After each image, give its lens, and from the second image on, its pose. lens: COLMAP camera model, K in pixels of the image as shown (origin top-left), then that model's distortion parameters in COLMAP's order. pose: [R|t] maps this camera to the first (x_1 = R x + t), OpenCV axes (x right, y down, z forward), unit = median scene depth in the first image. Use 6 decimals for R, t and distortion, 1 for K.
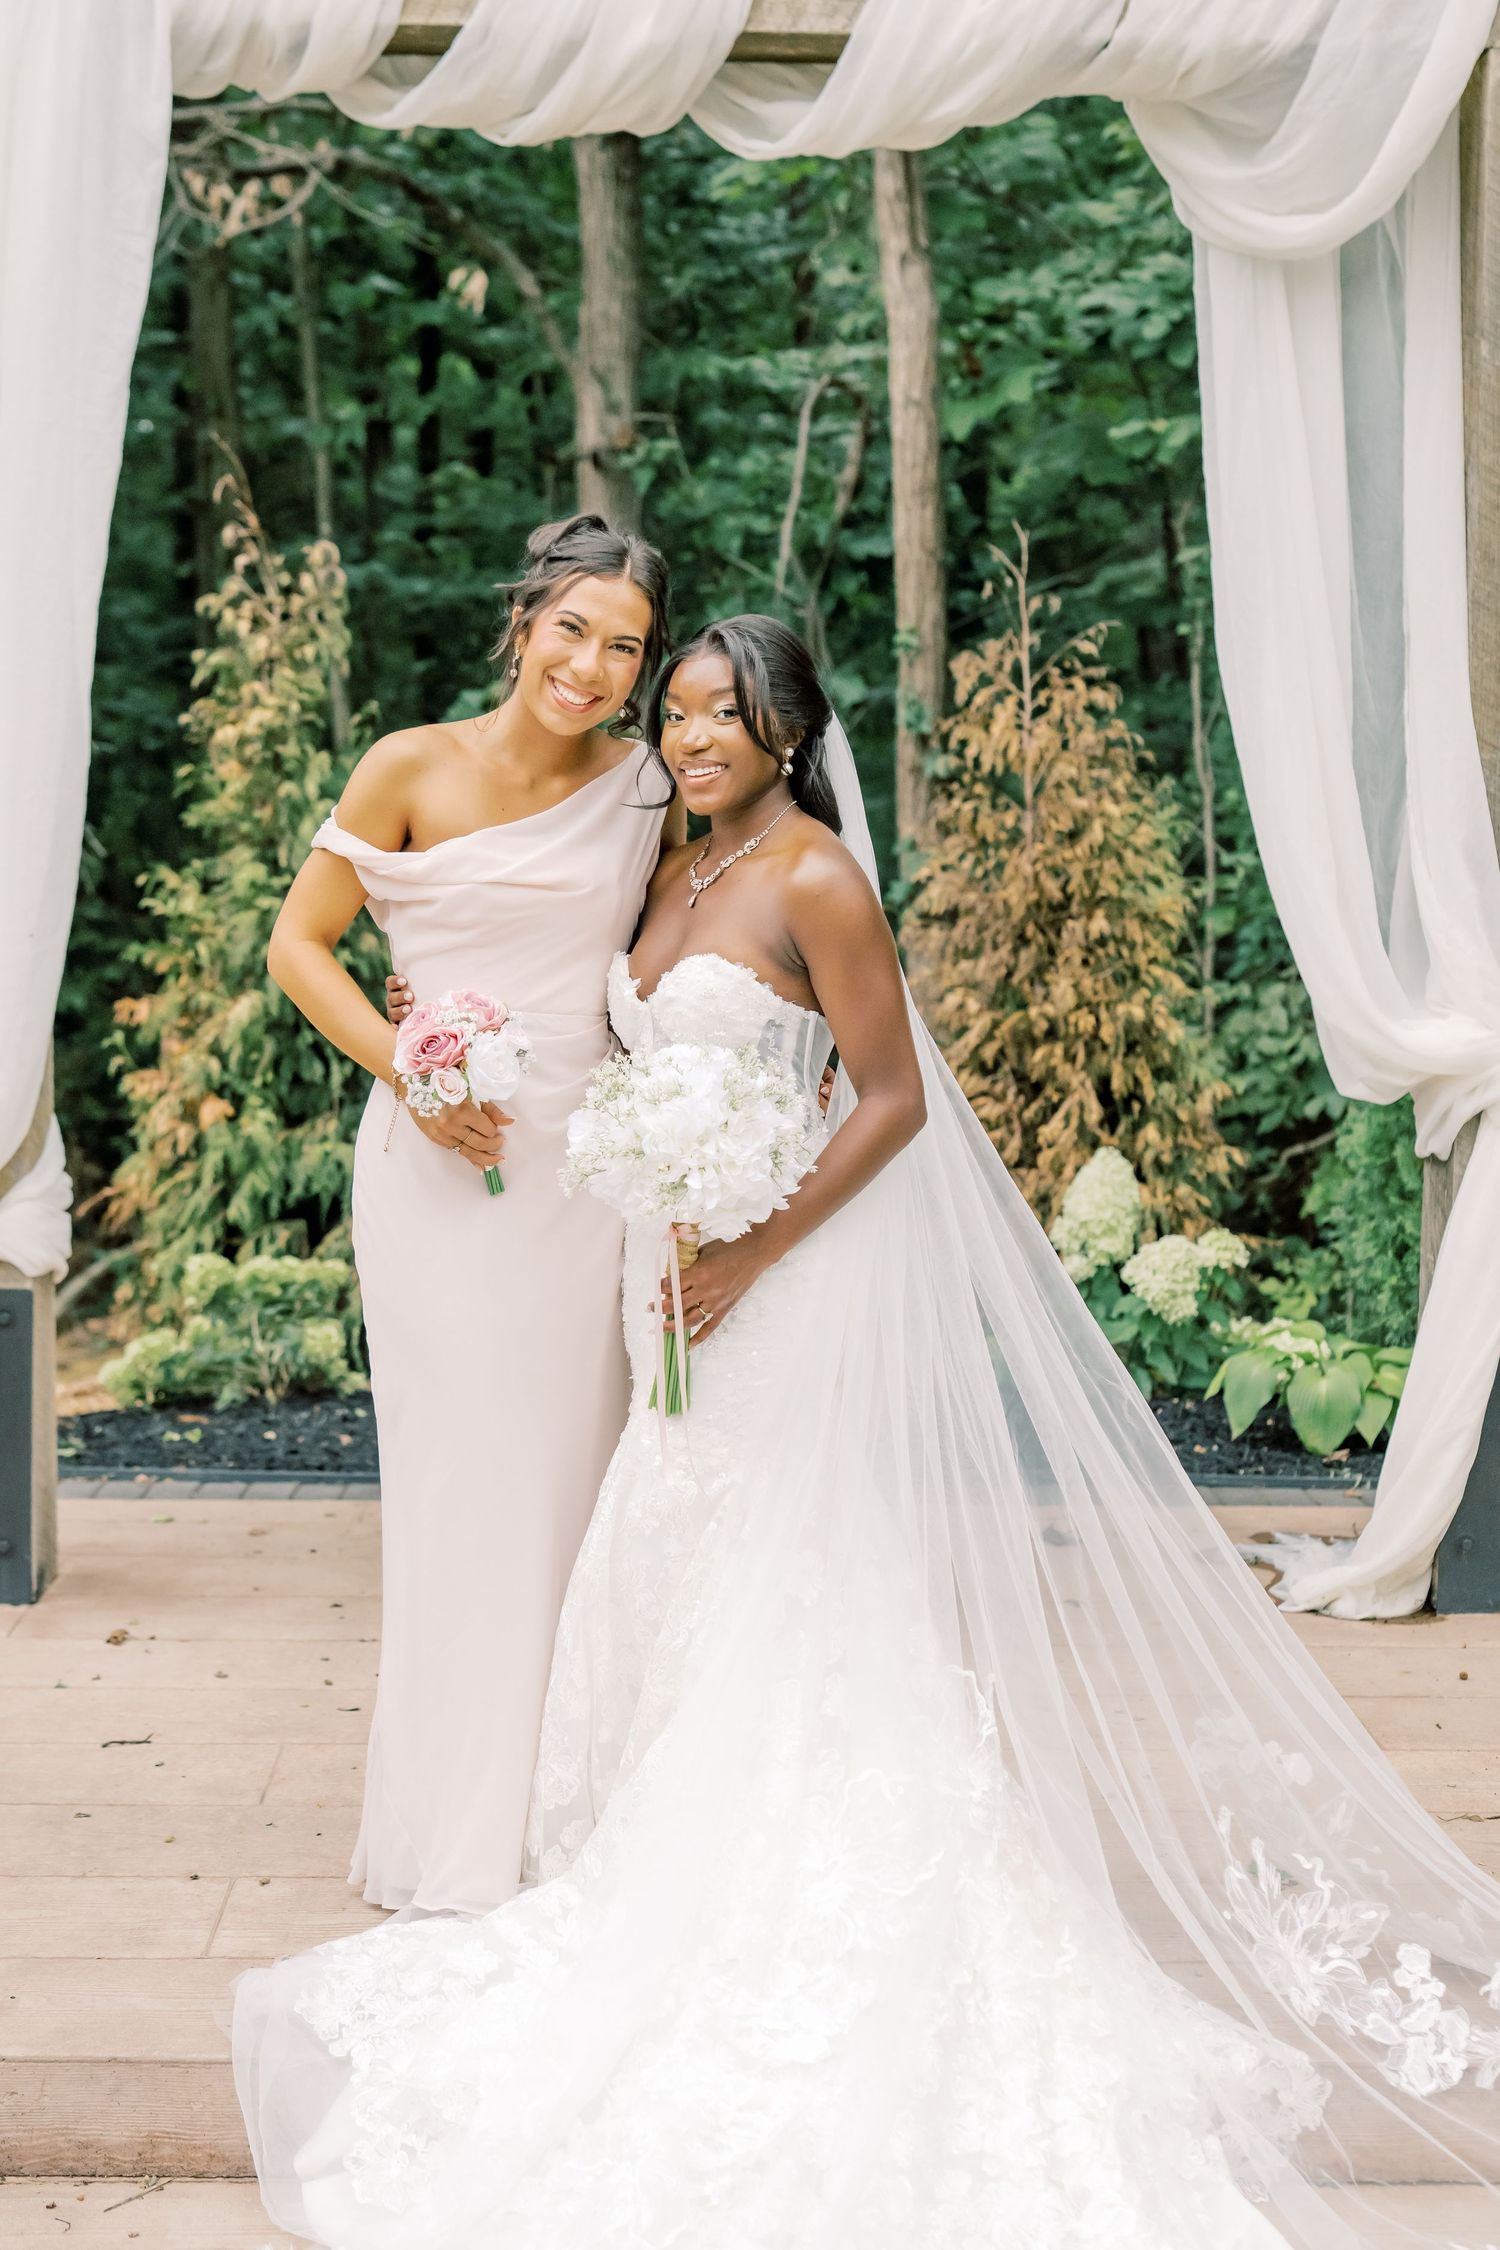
lens RADIAL K [[3280.7, 0, 759.8], [0, 3280.7, 1063.4], [0, 0, 1]] dist [0.003546, 0.000000]
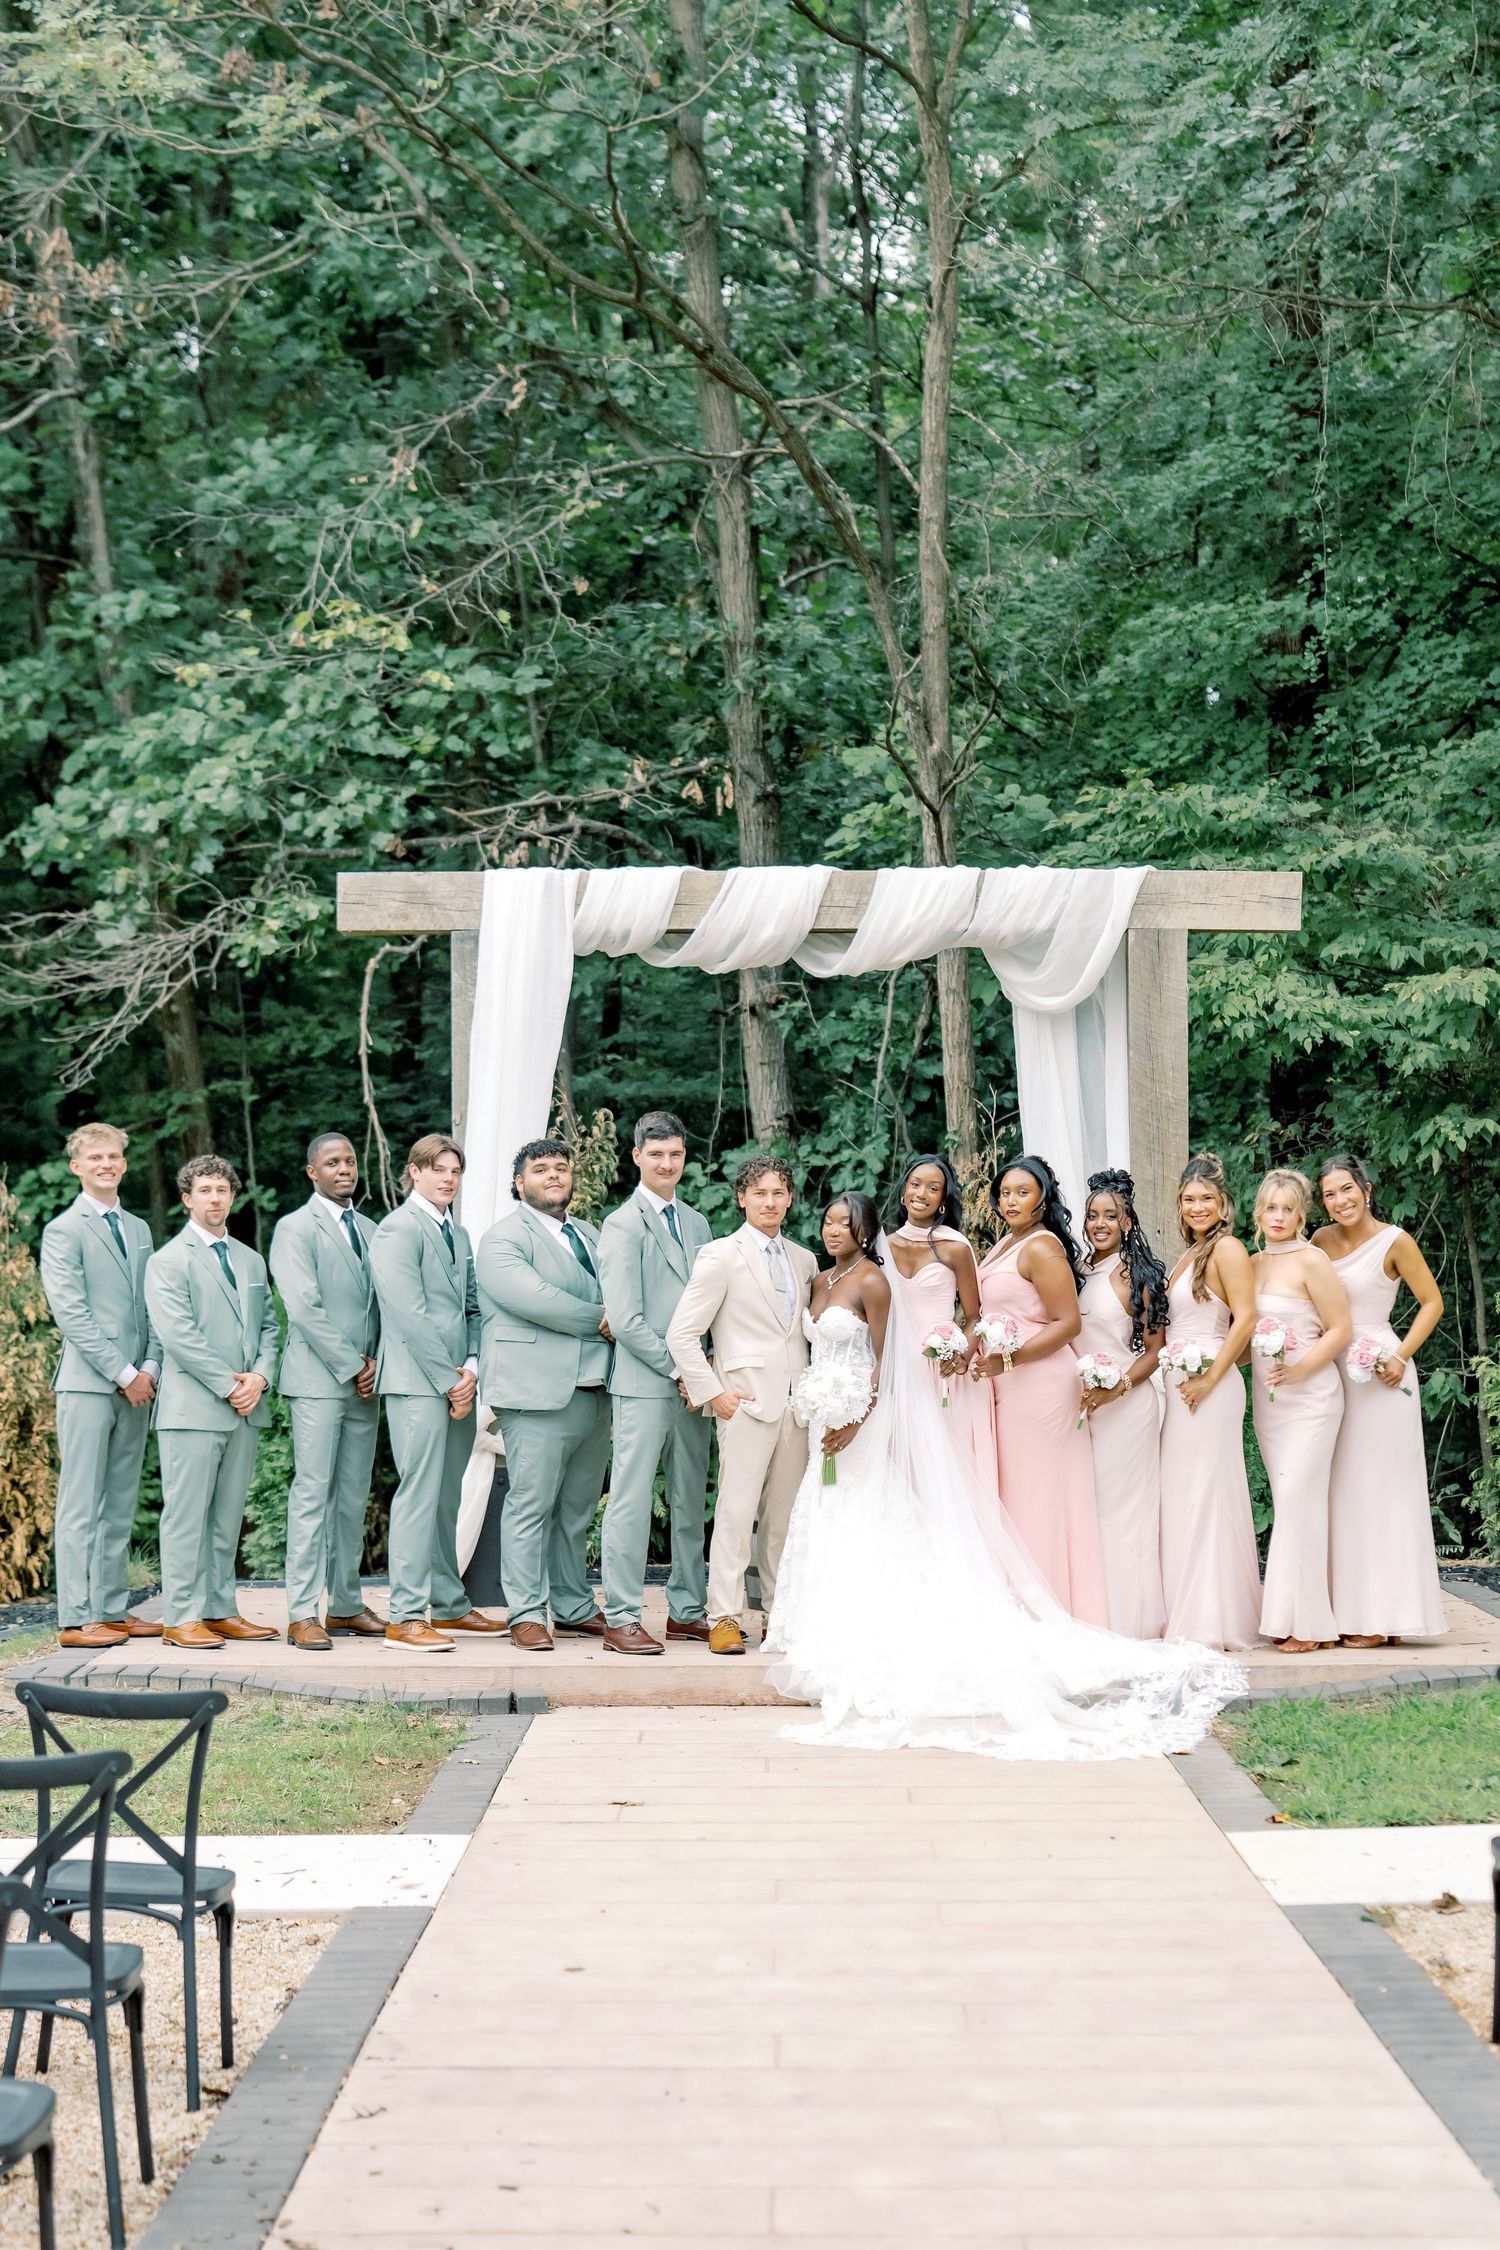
lens RADIAL K [[3280.7, 0, 777.3], [0, 3280.7, 1183.9], [0, 0, 1]] dist [0.003546, 0.000000]
pose [[0.998805, -0.017936, -0.045474, 0.044855], [0.013731, 0.995744, -0.091138, 0.049970], [0.046915, 0.090405, 0.994799, -0.798292]]
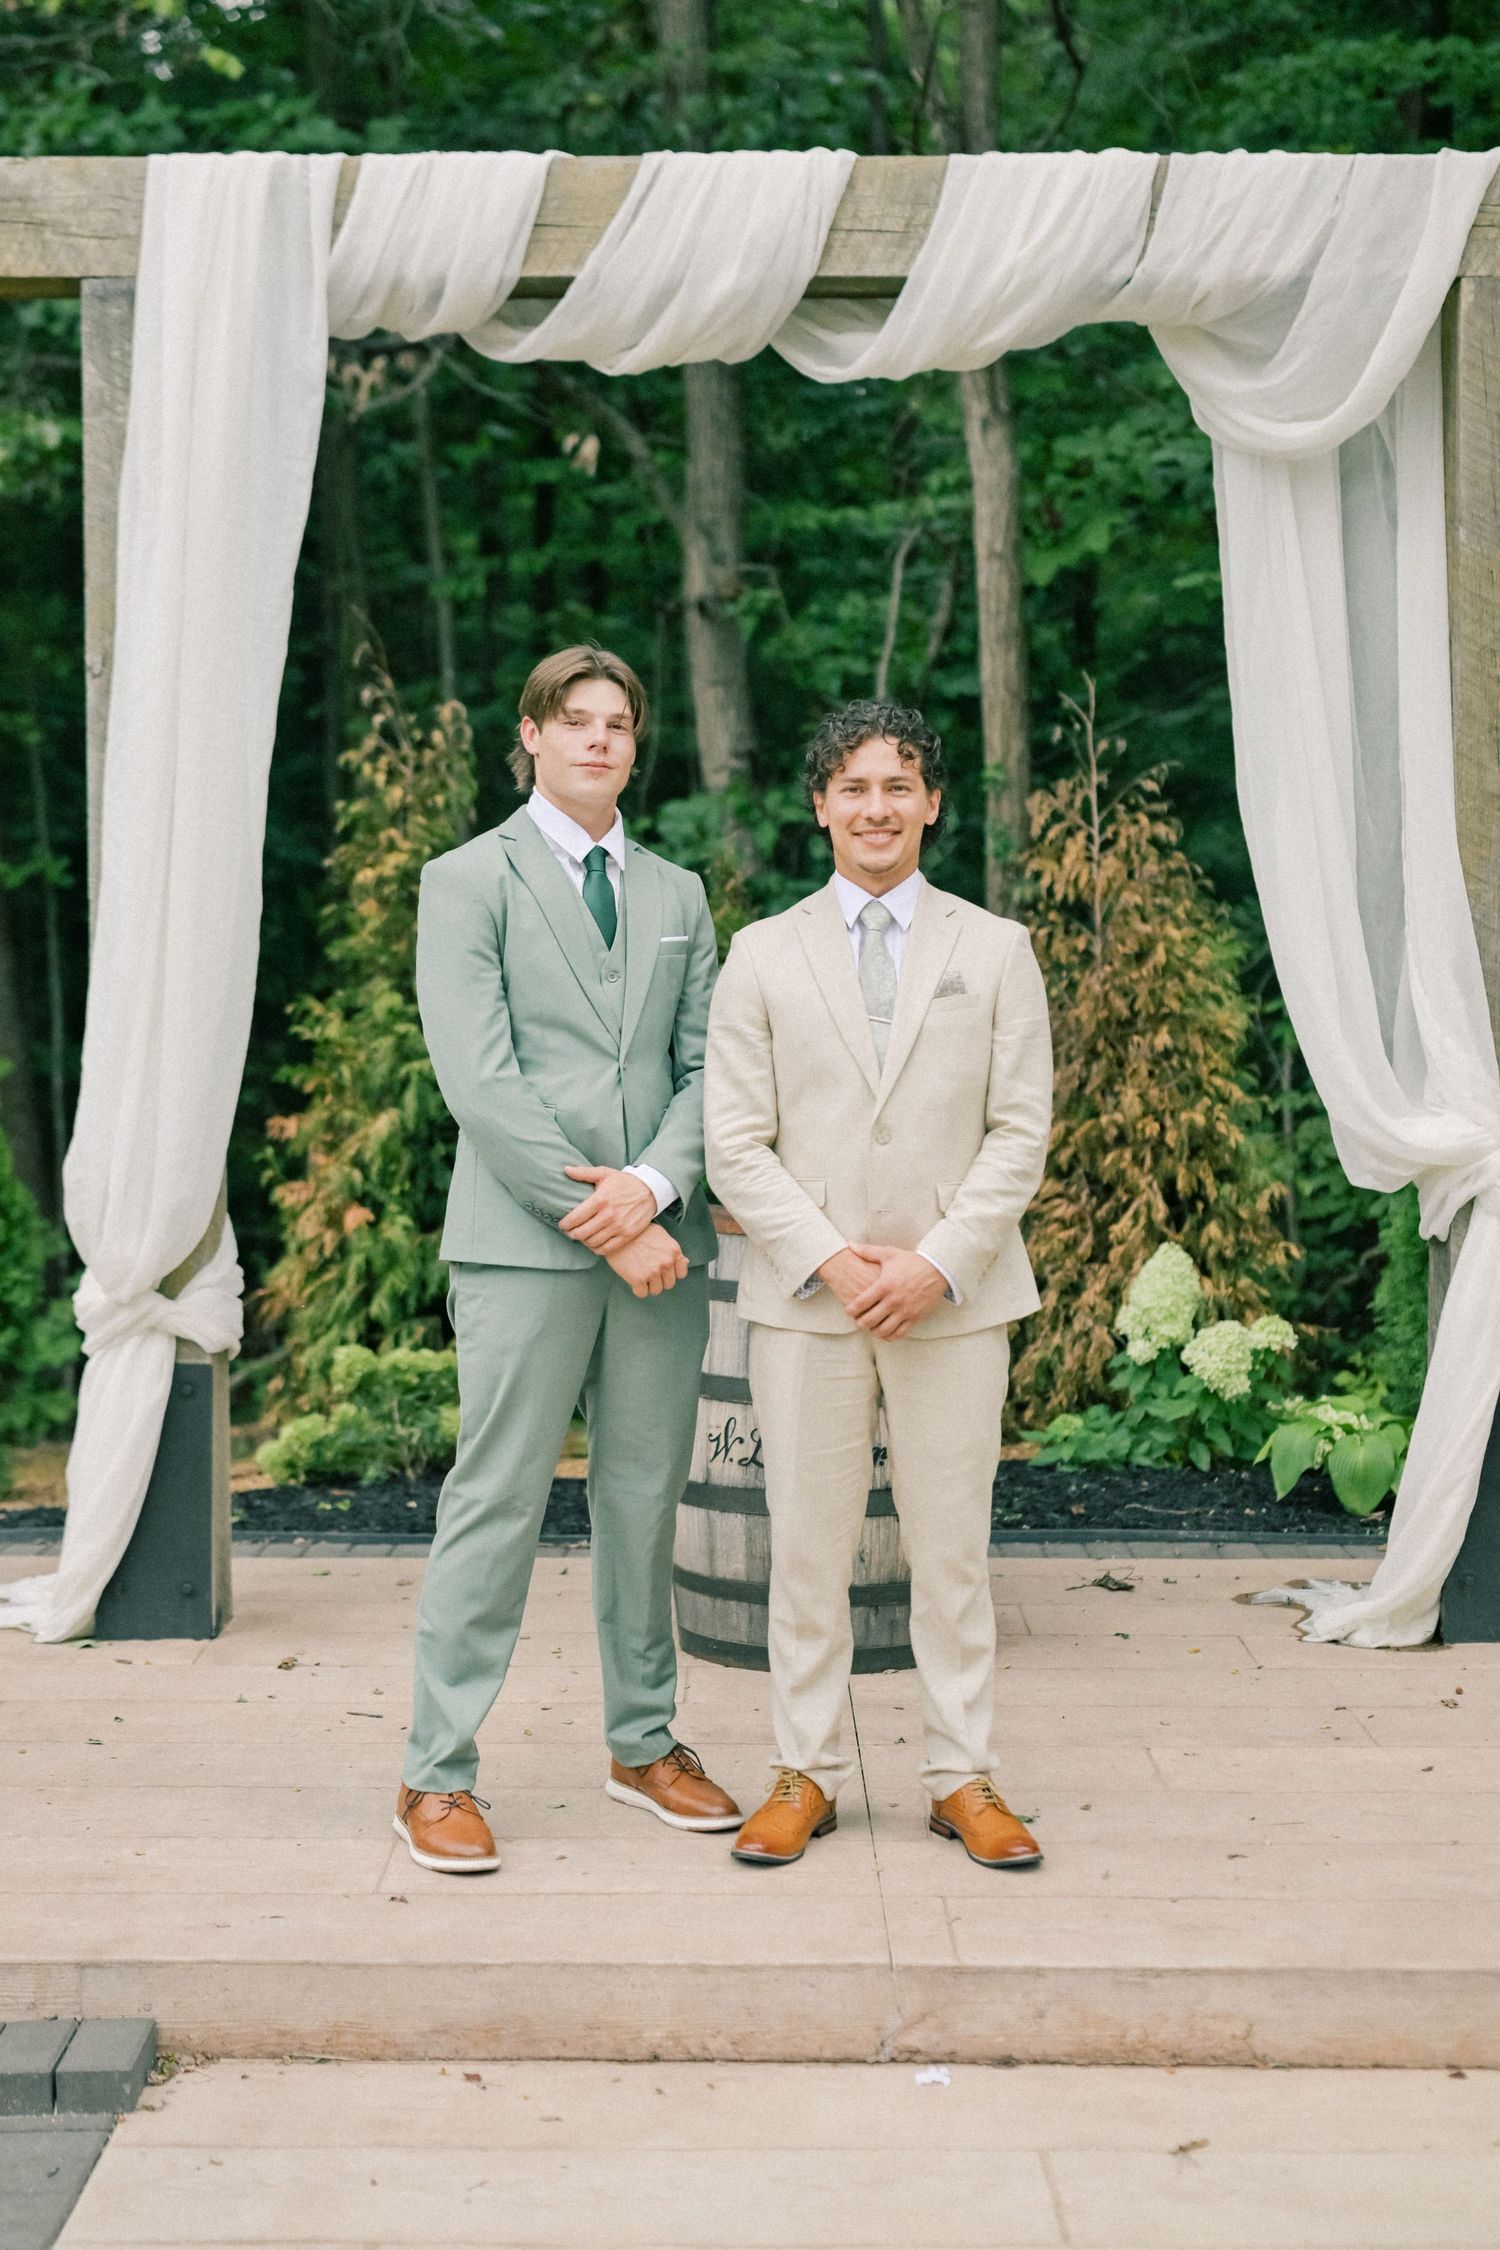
lens RADIAL K [[3280.7, 0, 743.7], [0, 3280.7, 1026.3], [0, 0, 1]] dist [0.003546, 0.000000]
pose [[0.999060, -0.011742, -0.041717, 0.009723], [0.009753, 0.998820, -0.047566, 0.003874], [0.042226, 0.047114, 0.997997, -0.092507]]
